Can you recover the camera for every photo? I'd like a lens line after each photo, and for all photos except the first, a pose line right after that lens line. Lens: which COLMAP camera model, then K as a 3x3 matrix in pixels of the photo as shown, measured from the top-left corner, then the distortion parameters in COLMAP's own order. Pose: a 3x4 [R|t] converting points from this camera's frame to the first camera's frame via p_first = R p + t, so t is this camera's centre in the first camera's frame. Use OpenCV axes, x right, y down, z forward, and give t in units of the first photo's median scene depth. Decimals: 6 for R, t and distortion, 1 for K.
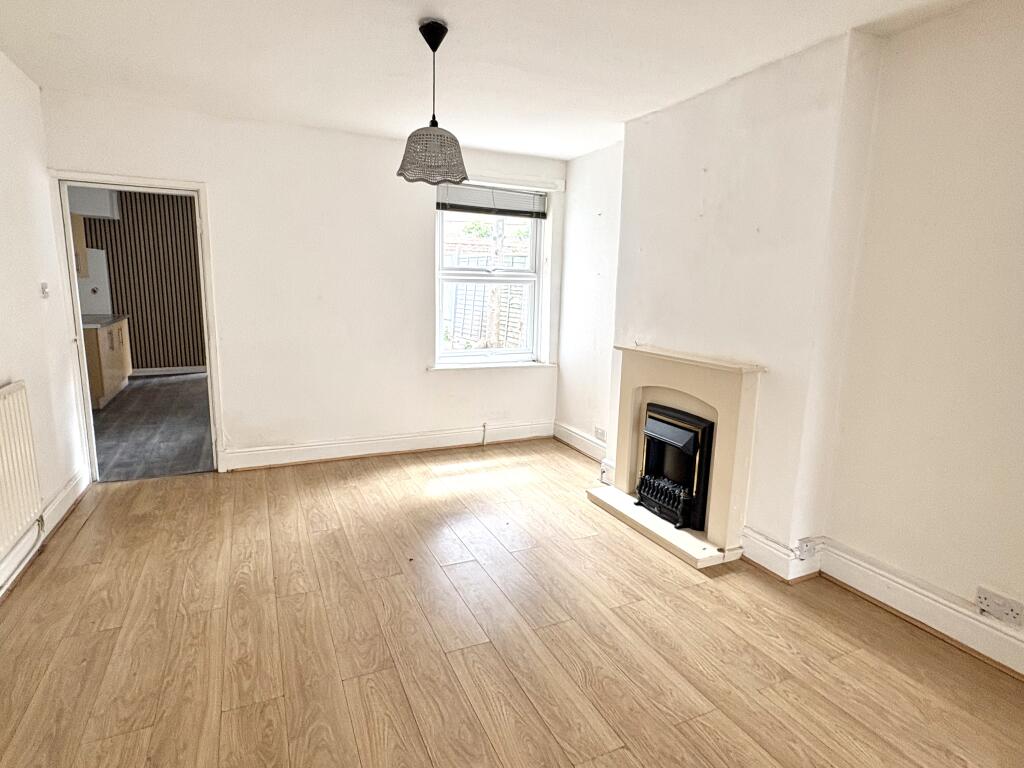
lens RADIAL K [[564.2, 0, 513.3], [0, 564.2, 384.6], [0, 0, 1]] dist [-0.001508, 0.000270]
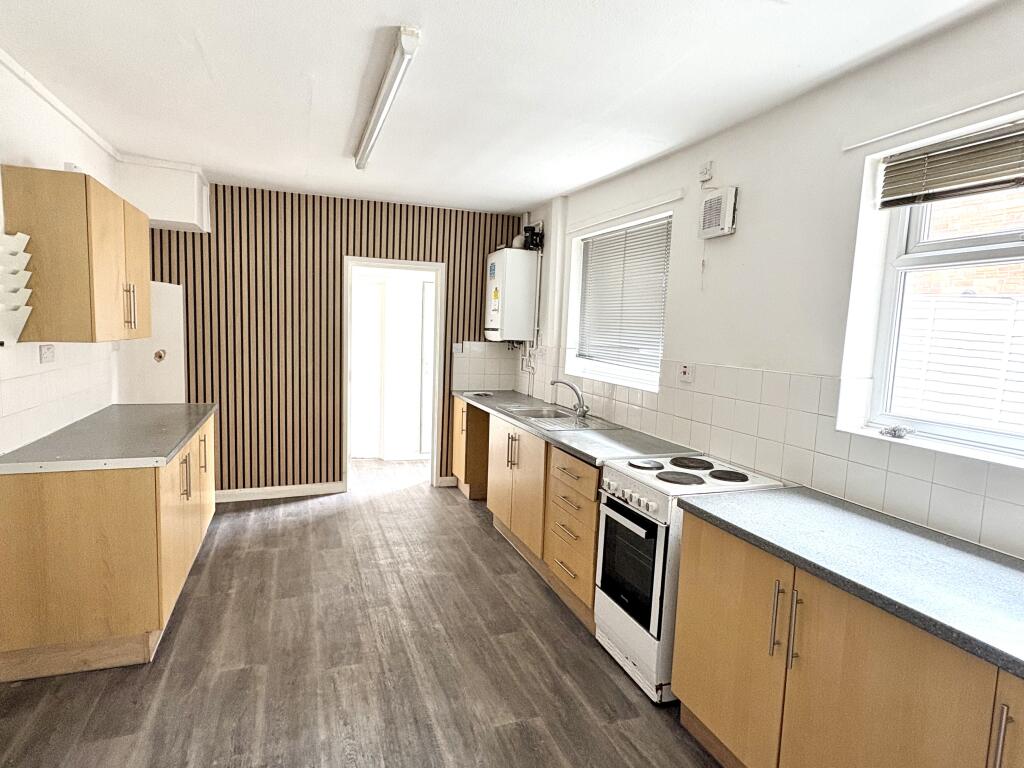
lens RADIAL K [[564.2, 0, 510.4], [0, 564.2, 383.7], [0, 0, 1]] dist [-0.001508, 0.000270]
pose [[0.996299, 0.021990, -0.083091, -0.350717], [-0.028283, 0.996757, -0.075337, -0.107858], [0.081165, 0.077408, 0.993690, 0.476563]]
